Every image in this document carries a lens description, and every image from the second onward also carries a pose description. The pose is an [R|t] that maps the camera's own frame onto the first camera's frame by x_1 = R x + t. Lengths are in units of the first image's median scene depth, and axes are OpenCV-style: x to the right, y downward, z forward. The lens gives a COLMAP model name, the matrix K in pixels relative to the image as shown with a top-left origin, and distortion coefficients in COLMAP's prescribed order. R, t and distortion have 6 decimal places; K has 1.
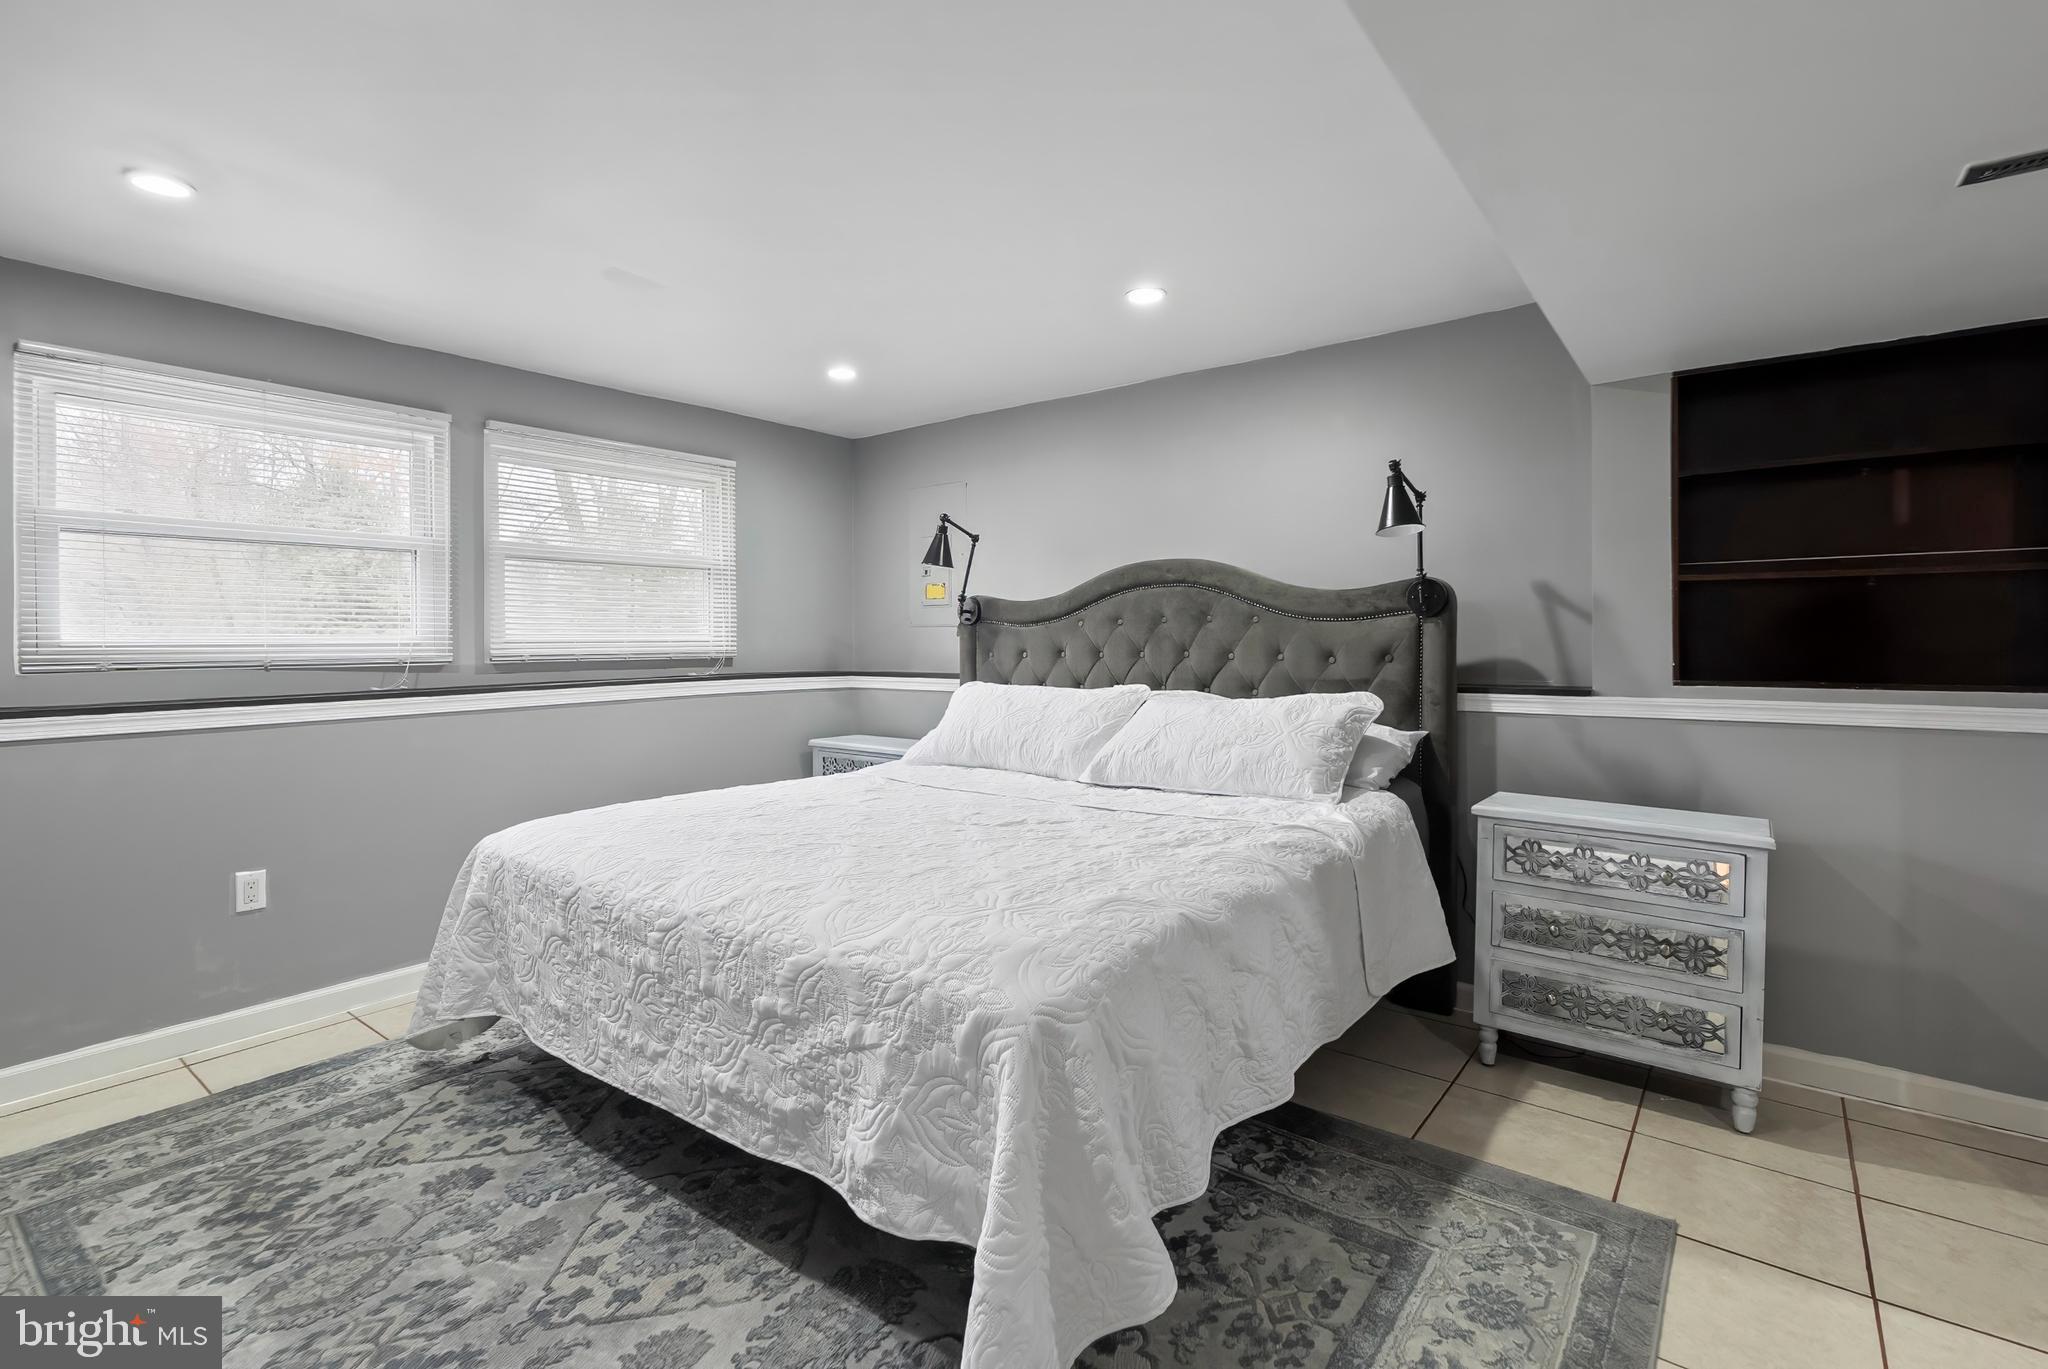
lens RADIAL K [[949.9, 0, 1023.6], [0, 949.9, 642.0], [0, 0, 1]] dist [-0.002087, 0.000022]
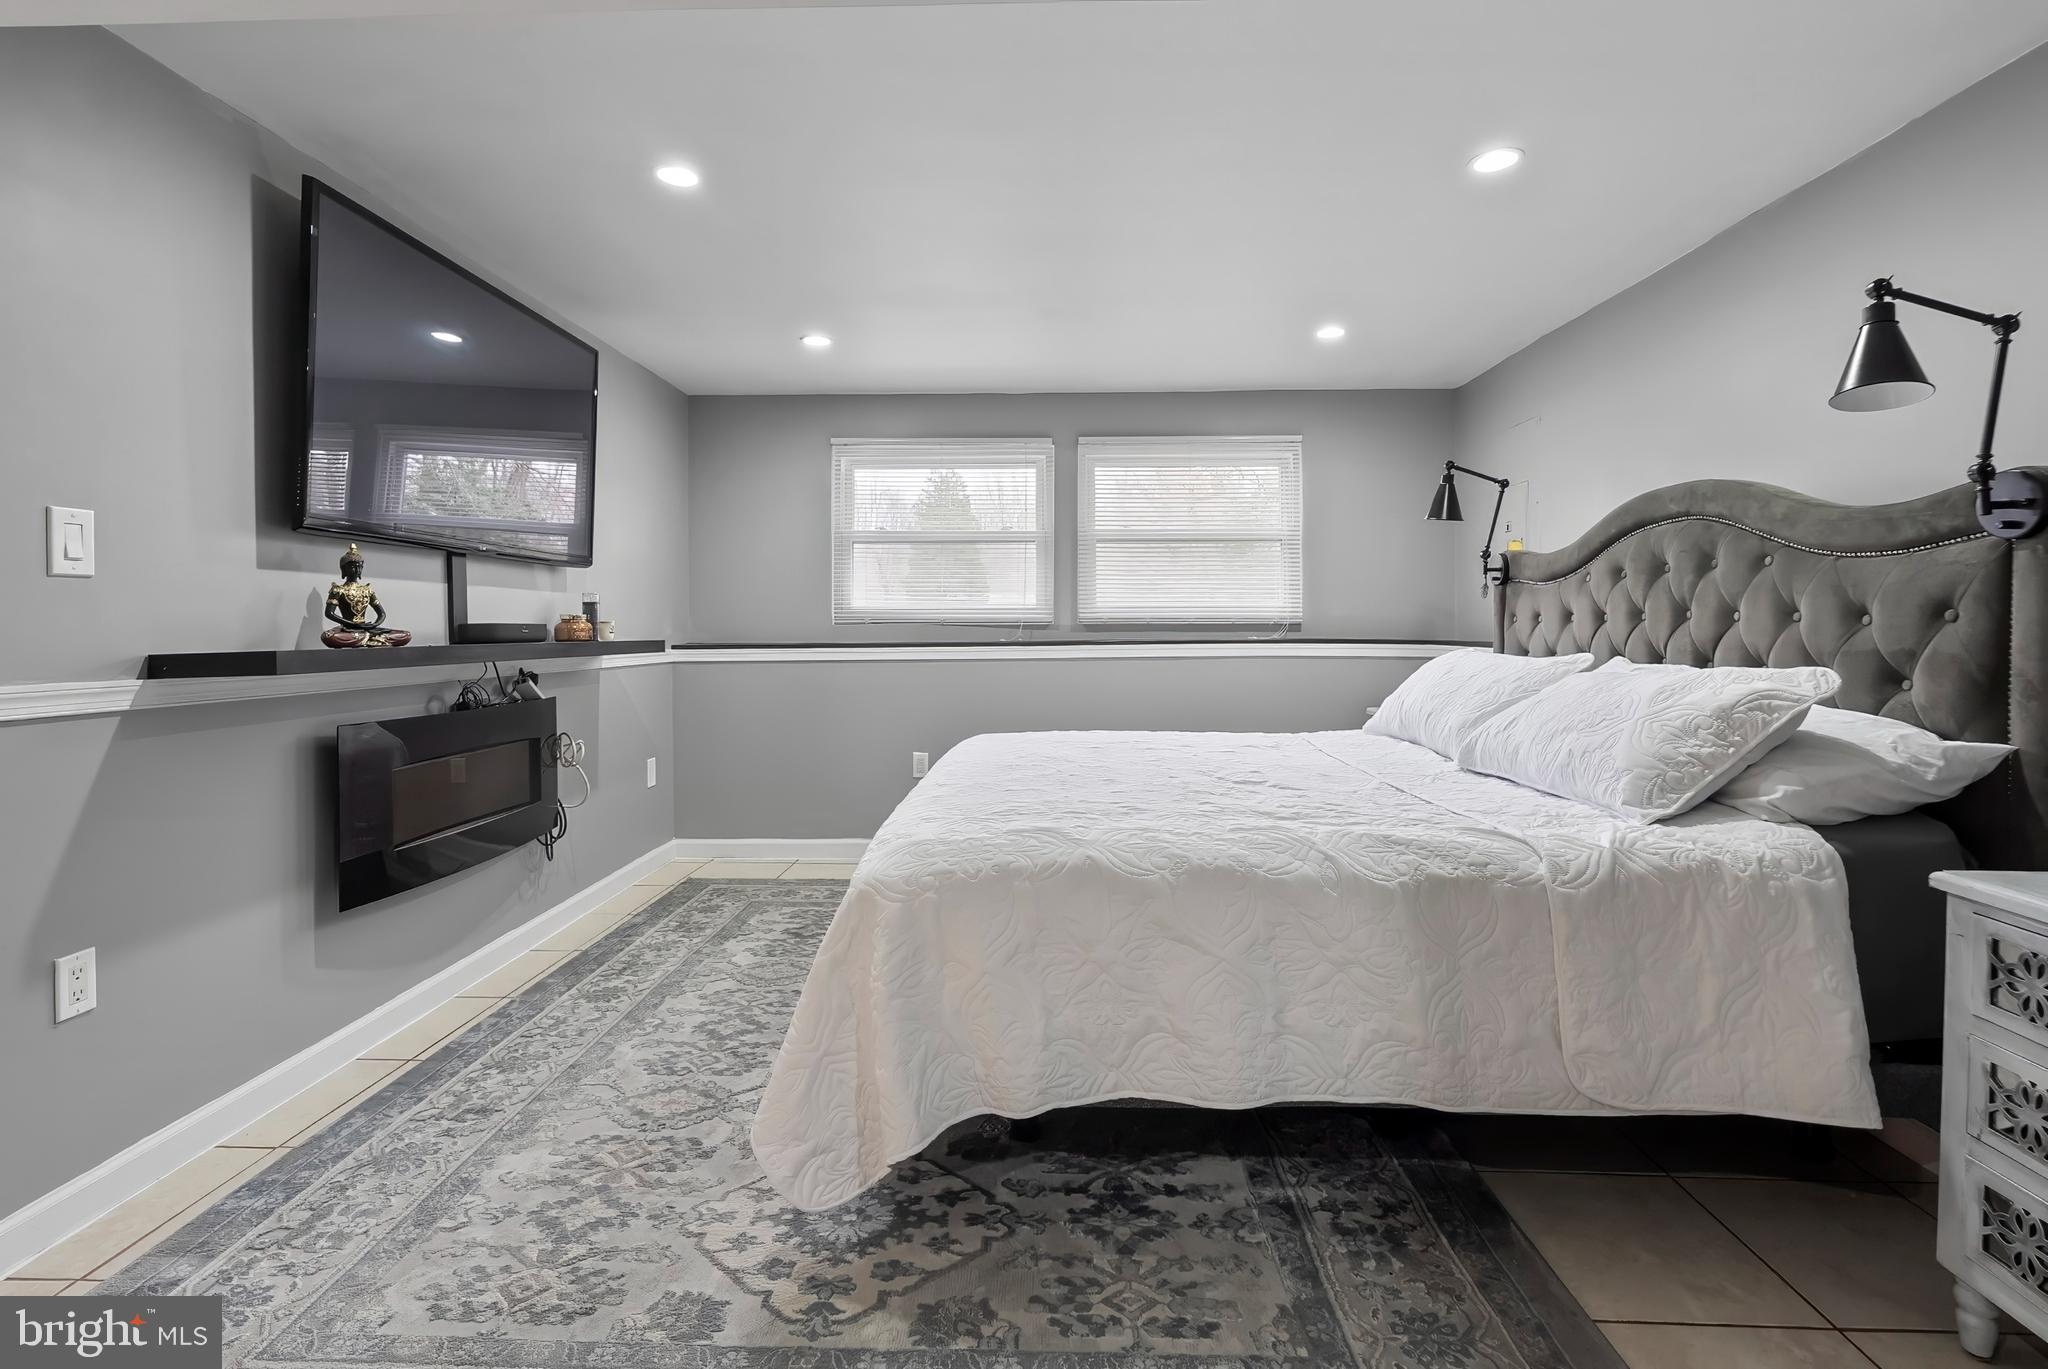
lens RADIAL K [[948.5, 0, 1024.0], [0, 948.5, 621.8], [0, 0, 1]] dist [0.002578, 0.000551]
pose [[0.588368, 0.002578, -0.808589, 0.475786], [-0.005567, 0.999984, -0.000862, 0.022589], [0.808574, 0.005008, 0.588373, 0.185526]]
